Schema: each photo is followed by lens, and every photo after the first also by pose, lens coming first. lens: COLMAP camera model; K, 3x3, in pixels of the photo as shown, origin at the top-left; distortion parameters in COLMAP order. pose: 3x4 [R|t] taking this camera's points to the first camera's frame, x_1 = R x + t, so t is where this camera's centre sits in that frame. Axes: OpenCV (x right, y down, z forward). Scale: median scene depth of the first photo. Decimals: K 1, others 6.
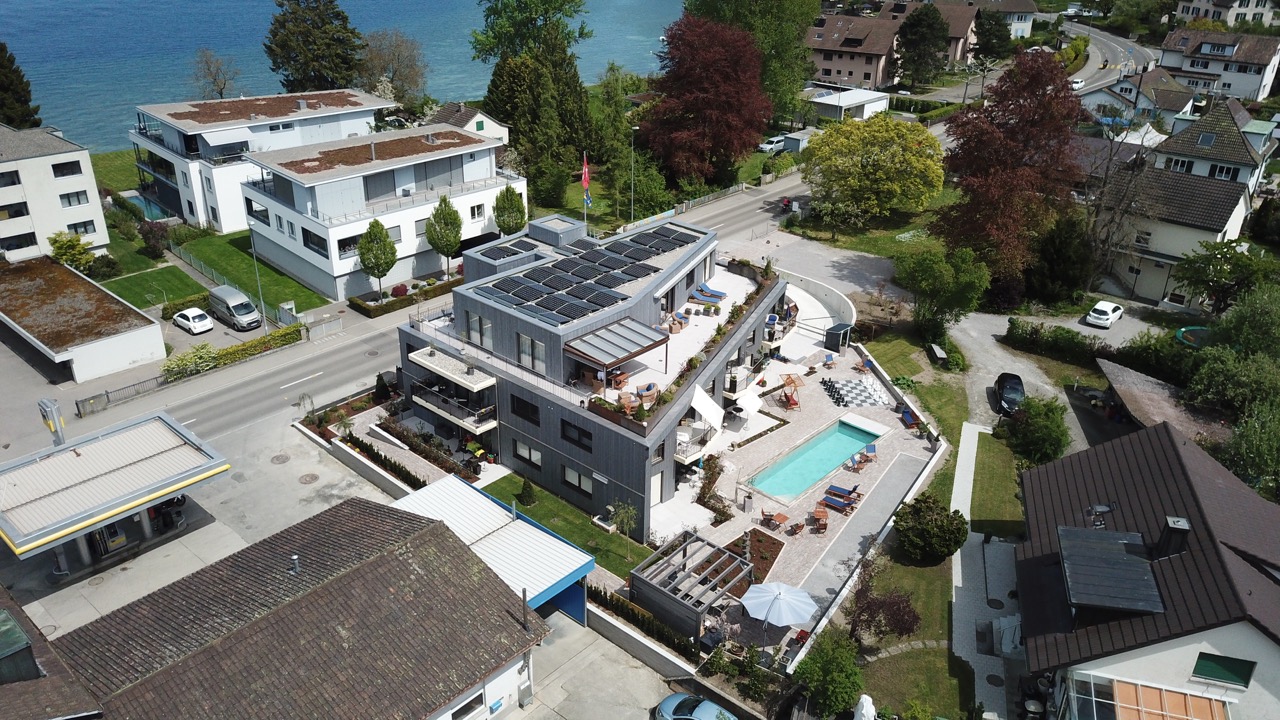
lens RADIAL K [[979.7, 0, 639.9], [0, 979.7, 362.2], [0, 0, 1]] dist [0.011686, 0.000506]
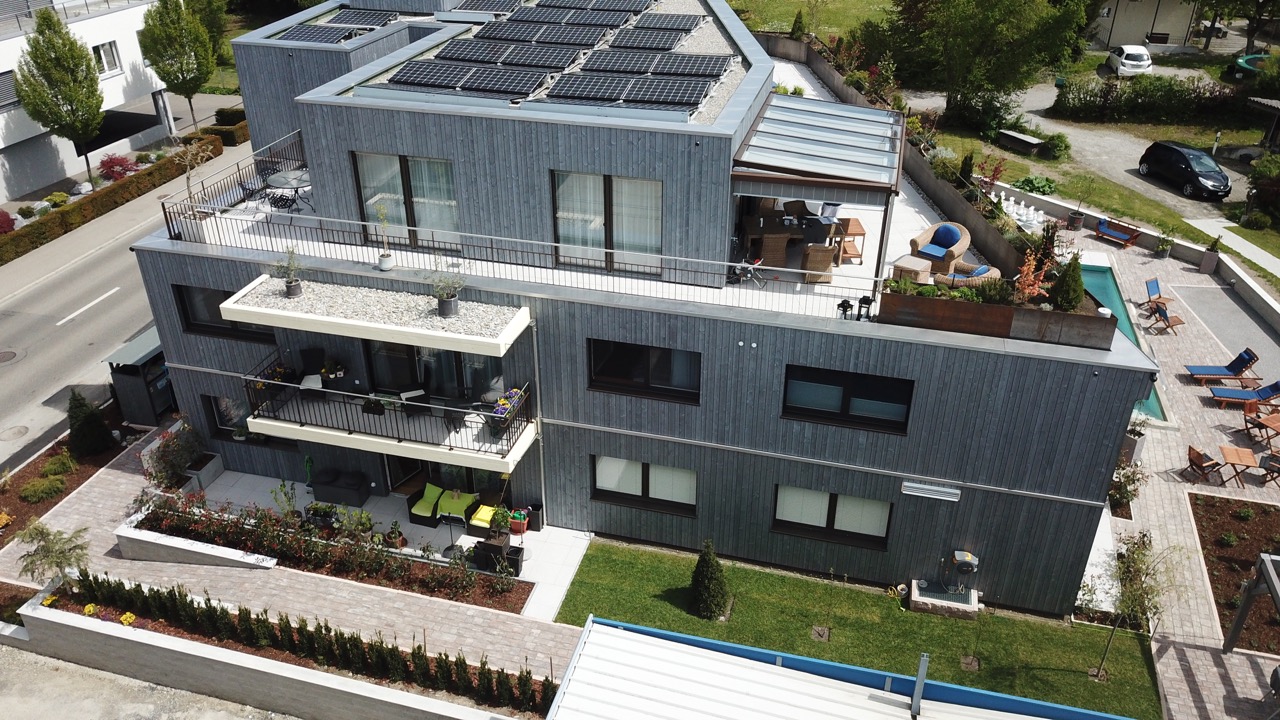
lens RADIAL K [[979.7, 0, 637.0], [0, 979.7, 355.9], [0, 0, 1]] dist [0.011686, 0.000506]
pose [[0.887756, -0.241640, 0.391791, -0.241699], [0.214069, 0.970222, 0.113335, 0.001479], [-0.407510, -0.016743, 0.913047, 0.617773]]
